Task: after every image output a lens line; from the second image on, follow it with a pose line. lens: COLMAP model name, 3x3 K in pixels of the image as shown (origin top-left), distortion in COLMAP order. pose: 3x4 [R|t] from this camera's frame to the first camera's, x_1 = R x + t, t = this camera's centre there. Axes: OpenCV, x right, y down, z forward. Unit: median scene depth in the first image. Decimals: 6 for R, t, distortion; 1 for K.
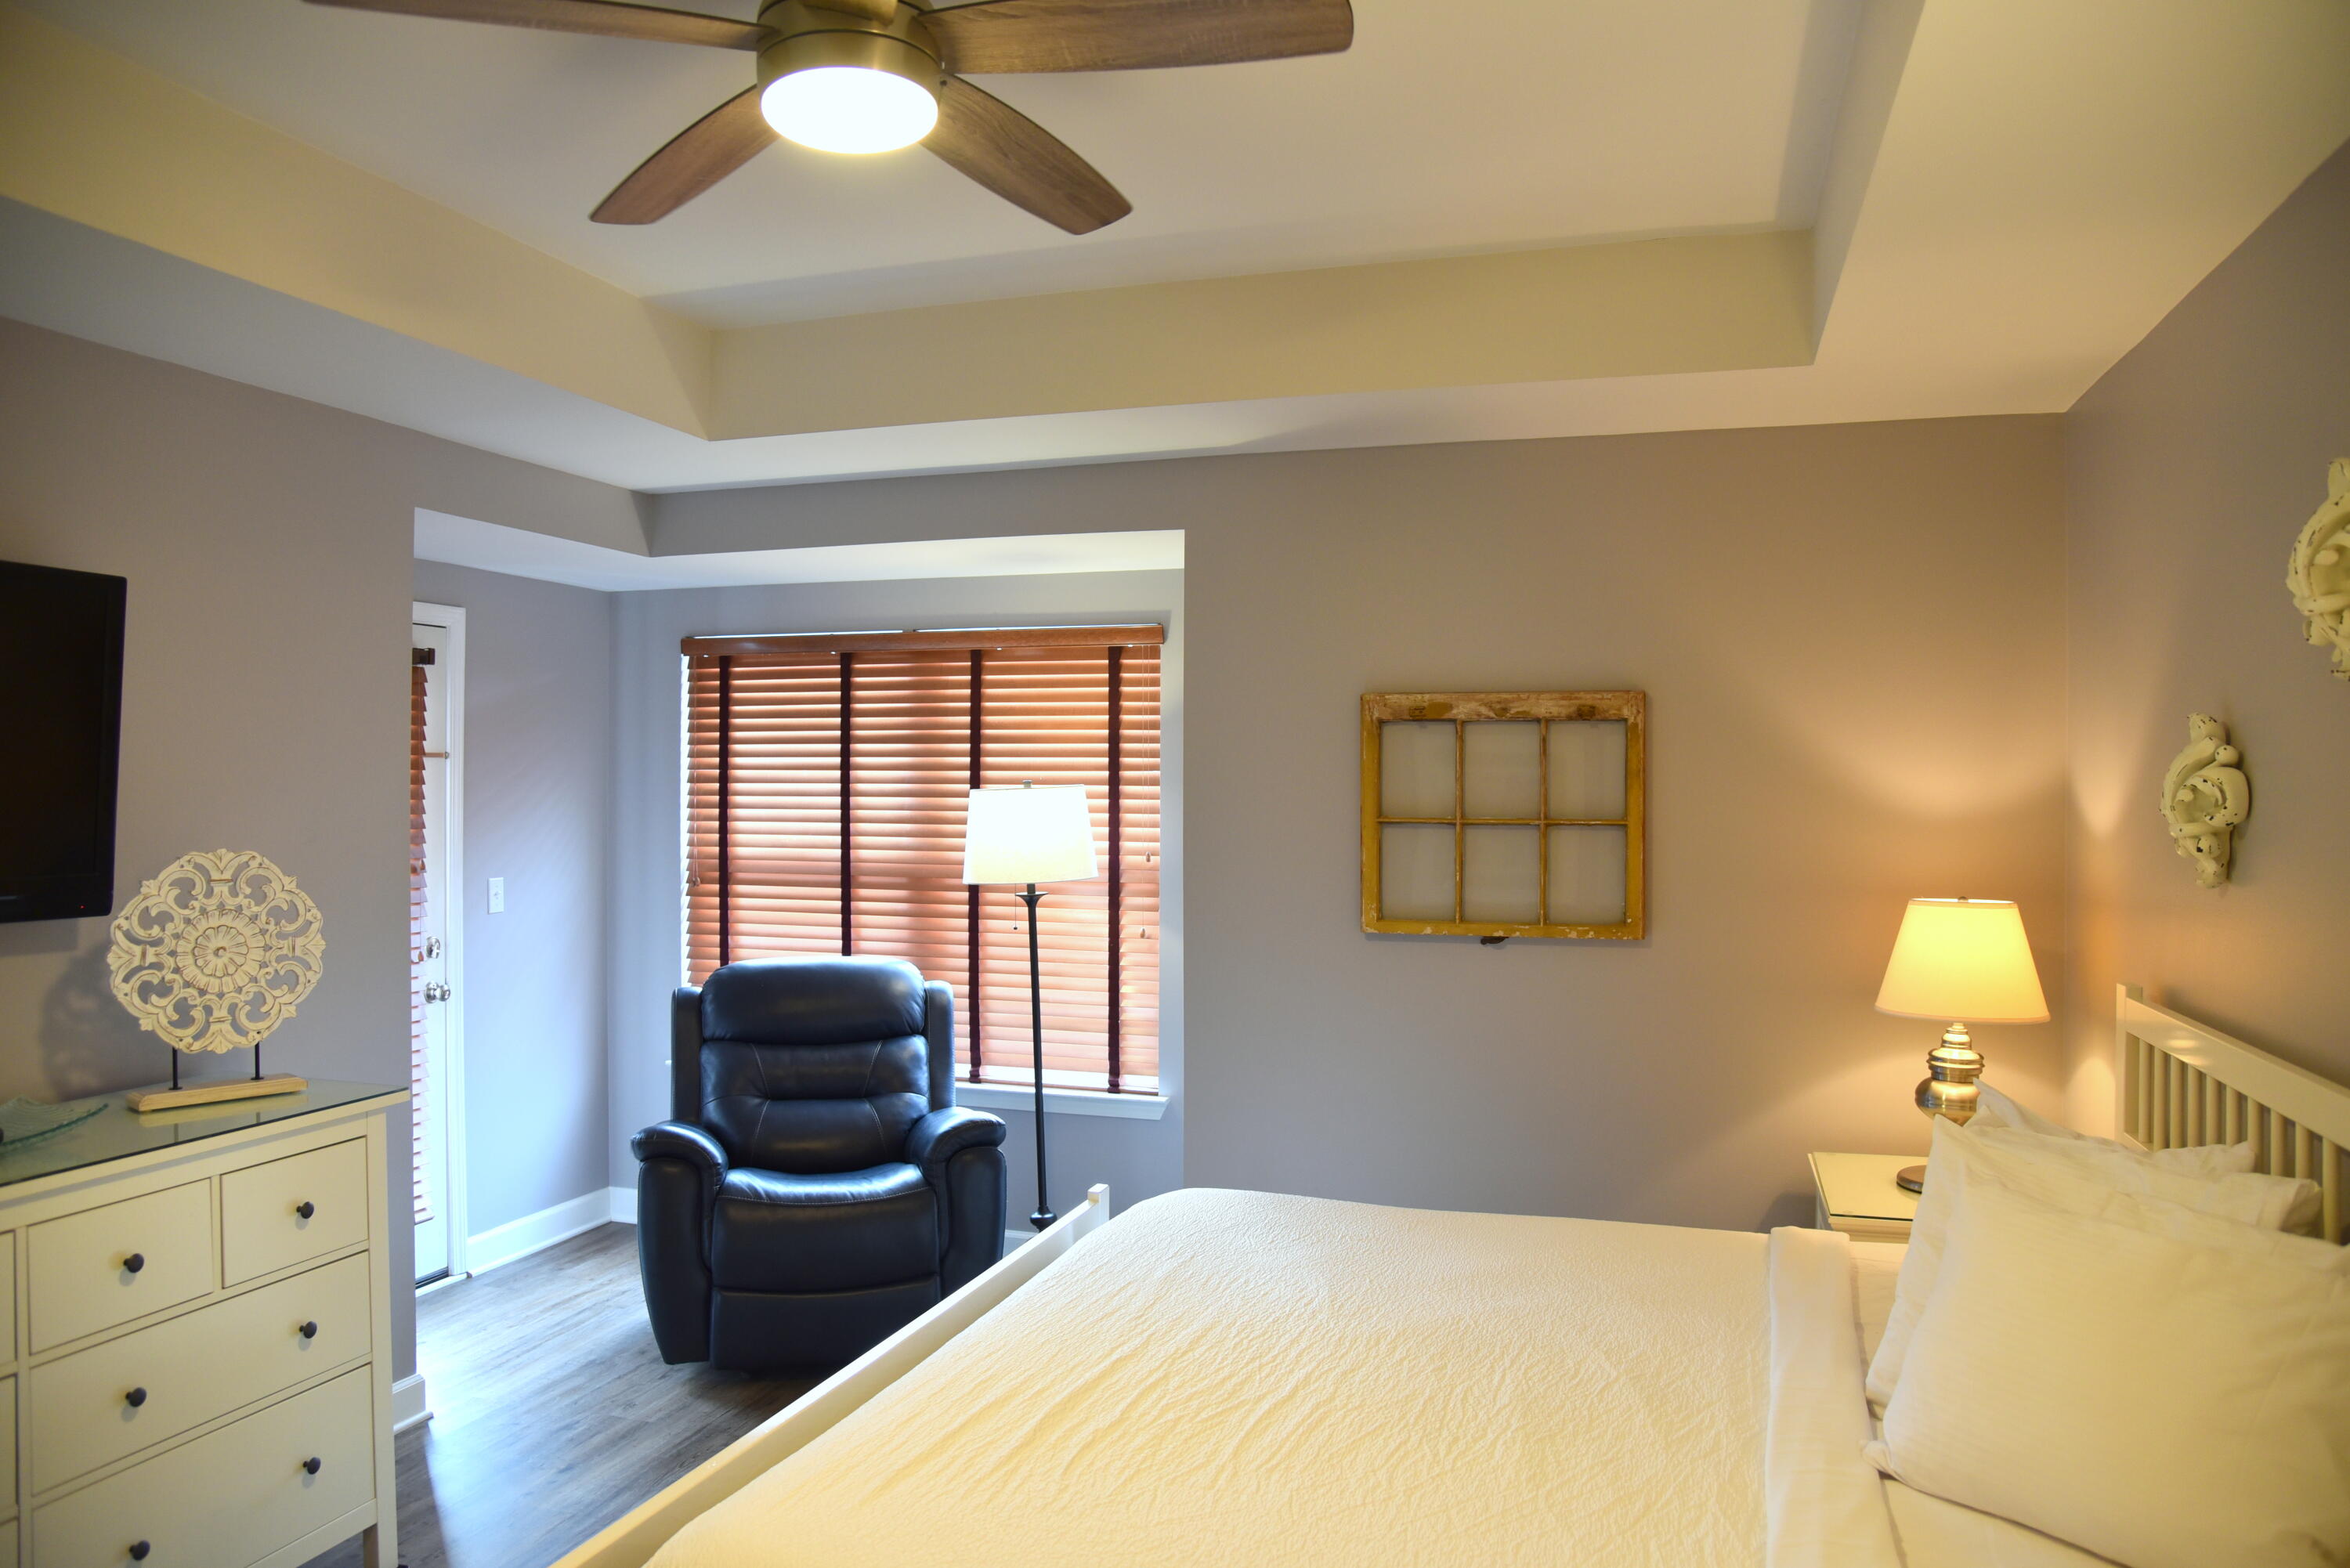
lens RADIAL K [[1666.8, 0, 1191.5], [0, 1666.8, 830.7], [0, 0, 1]] dist [-0.093877, 0.070313]
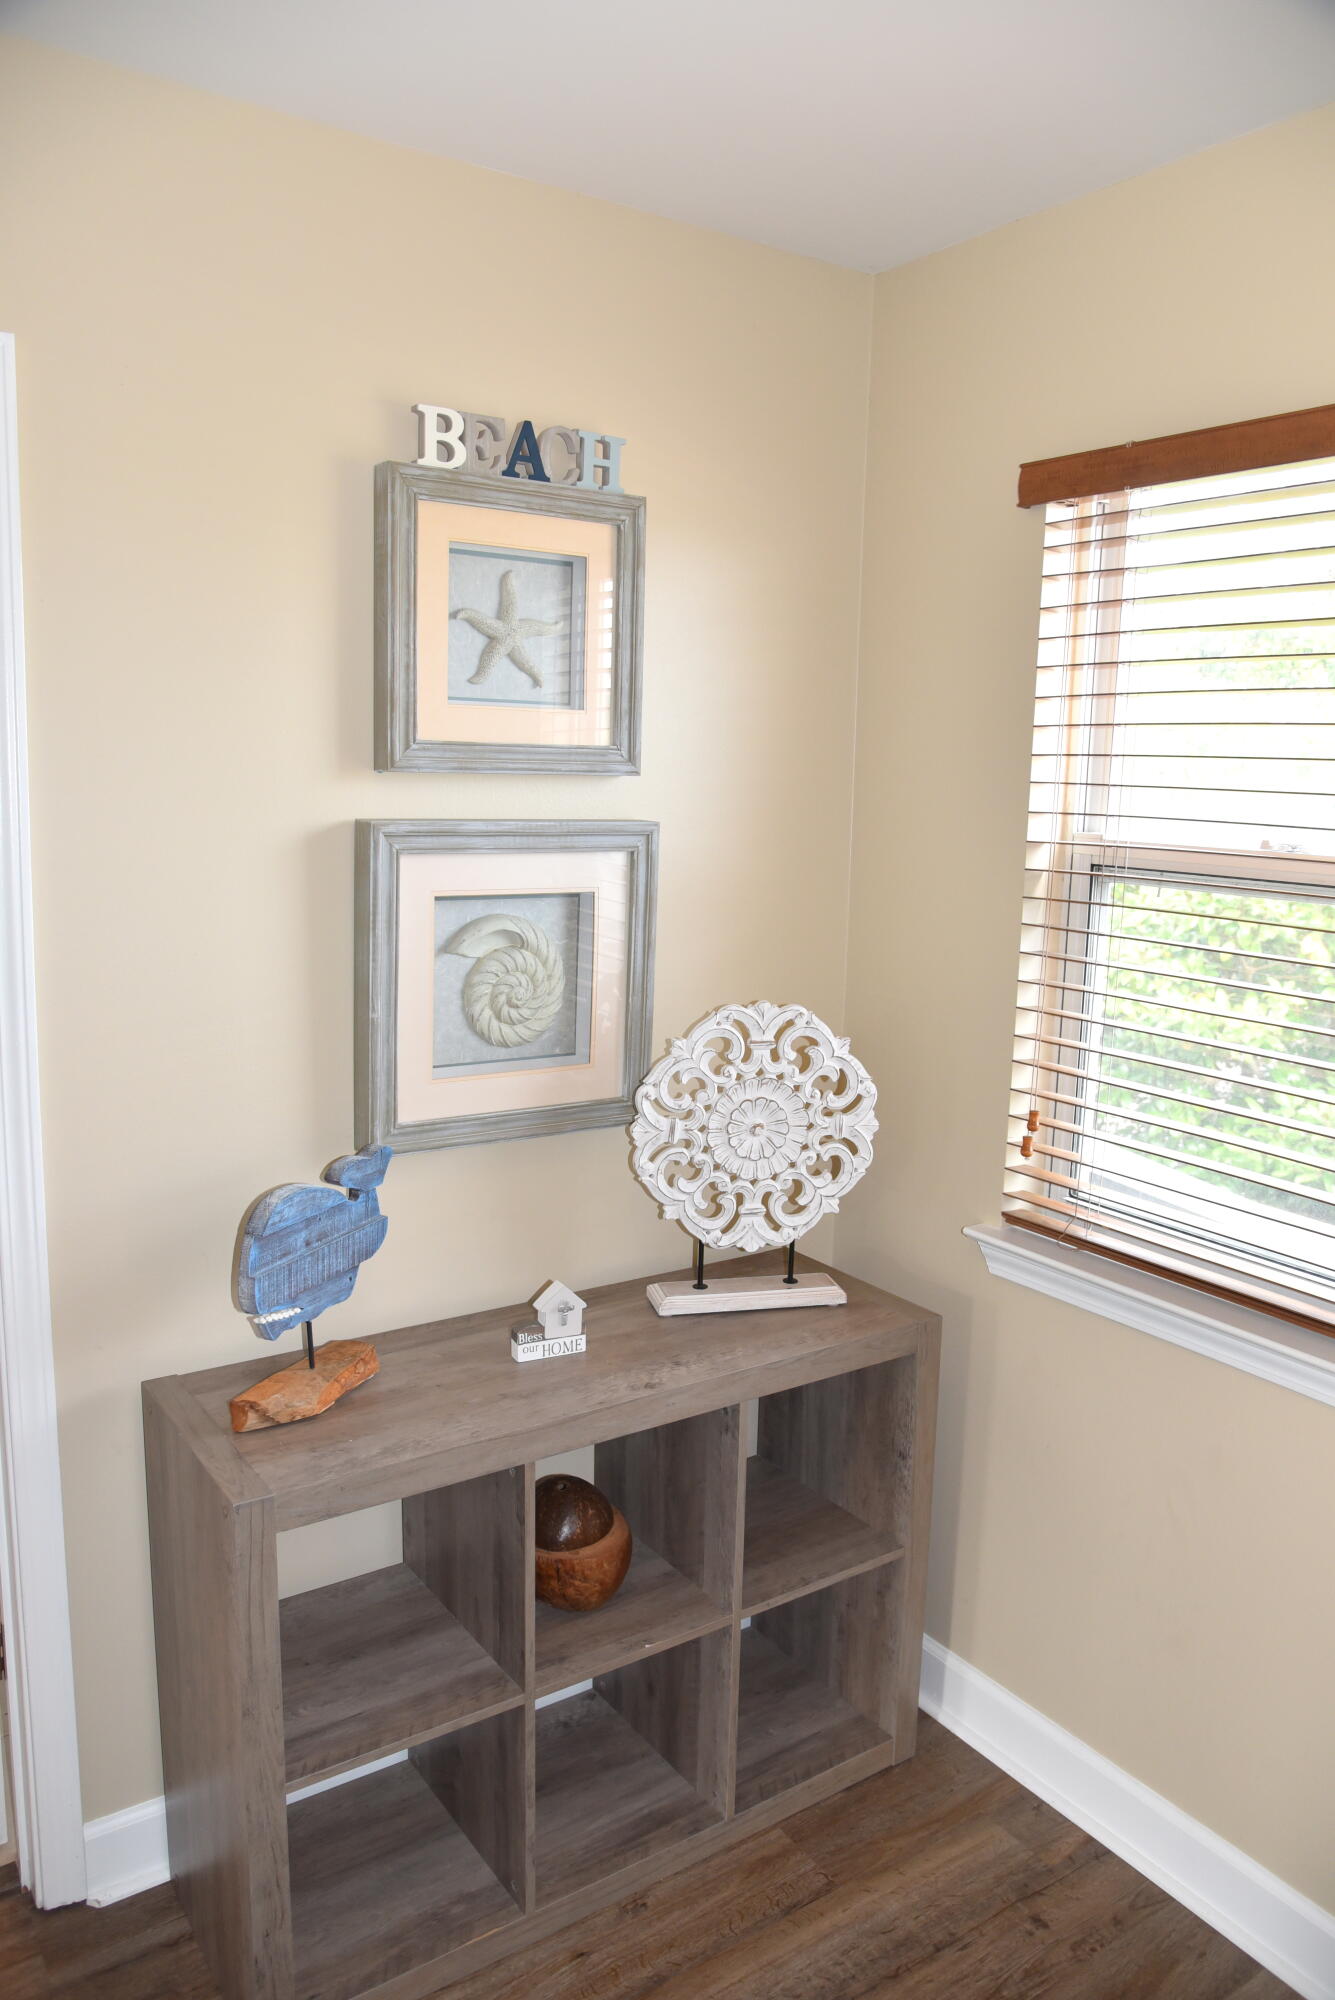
lens RADIAL K [[1418.6, 0, 670.5], [0, 1418.6, 1009.9], [0, 0, 1]] dist [-0.093877, 0.070313]
pose [[0.803231, 0.108592, -0.585686, -0.234557], [-0.037343, 0.990488, 0.132433, -0.075522], [0.594496, -0.084503, 0.799646, 0.431258]]
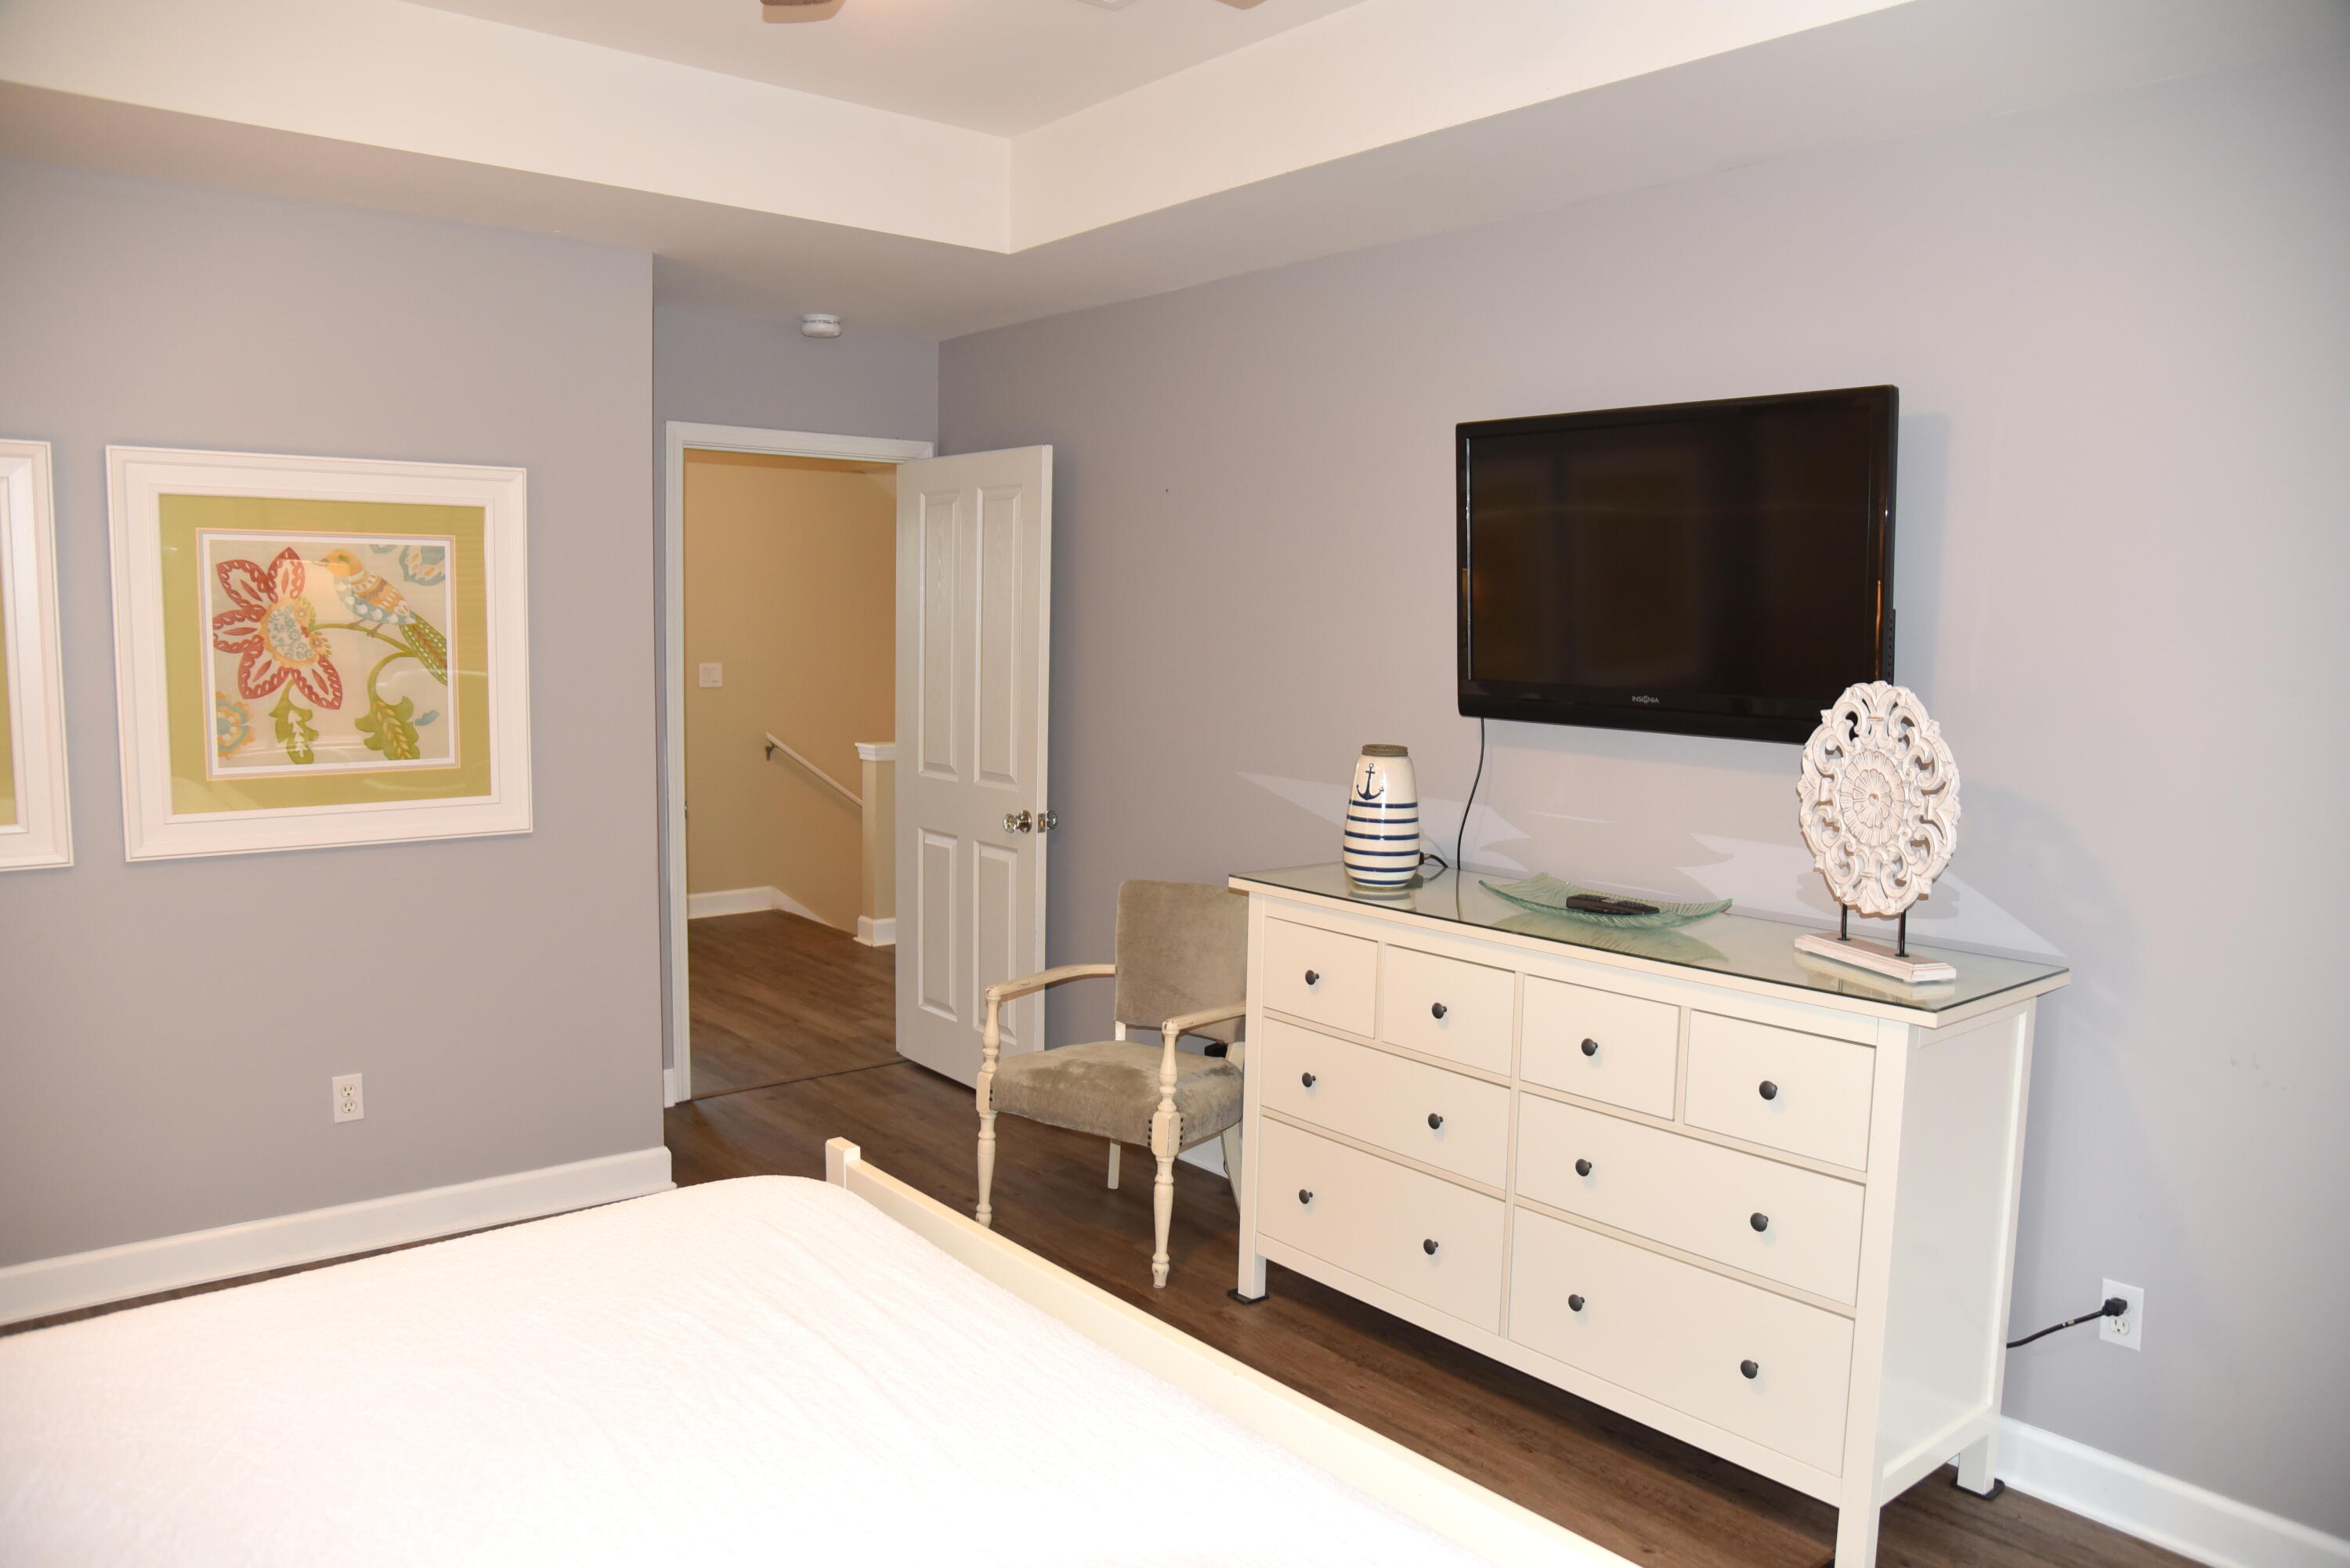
lens RADIAL K [[1666.8, 0, 1180.2], [0, 1666.8, 789.2], [0, 0, 1]] dist [-0.093877, 0.070313]
pose [[-0.531293, 0.068073, -0.844449, 0.364067], [-0.048689, 0.992666, 0.110654, -0.011403], [0.845788, 0.099905, -0.524082, 1.170491]]
